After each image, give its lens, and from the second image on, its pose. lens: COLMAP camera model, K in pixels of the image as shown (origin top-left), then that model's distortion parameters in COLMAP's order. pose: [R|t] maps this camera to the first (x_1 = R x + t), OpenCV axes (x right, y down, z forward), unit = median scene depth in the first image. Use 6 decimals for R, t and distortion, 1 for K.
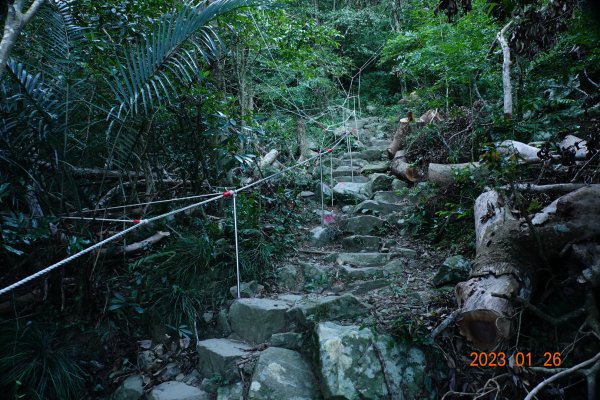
lens RADIAL K [[399.6, 0, 300.0], [0, 399.6, 200.0], [0, 0, 1]] dist [-0.057723, -0.000799]
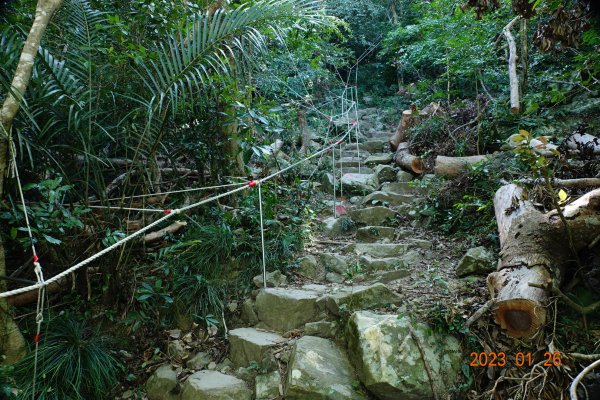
lens RADIAL K [[399.6, 0, 300.0], [0, 399.6, 200.0], [0, 0, 1]] dist [-0.057723, -0.000799]
pose [[0.999461, 0.009748, 0.031364, -0.100526], [-0.010507, 0.999653, 0.024140, -0.000508], [-0.031117, -0.024457, 0.999216, -0.004461]]
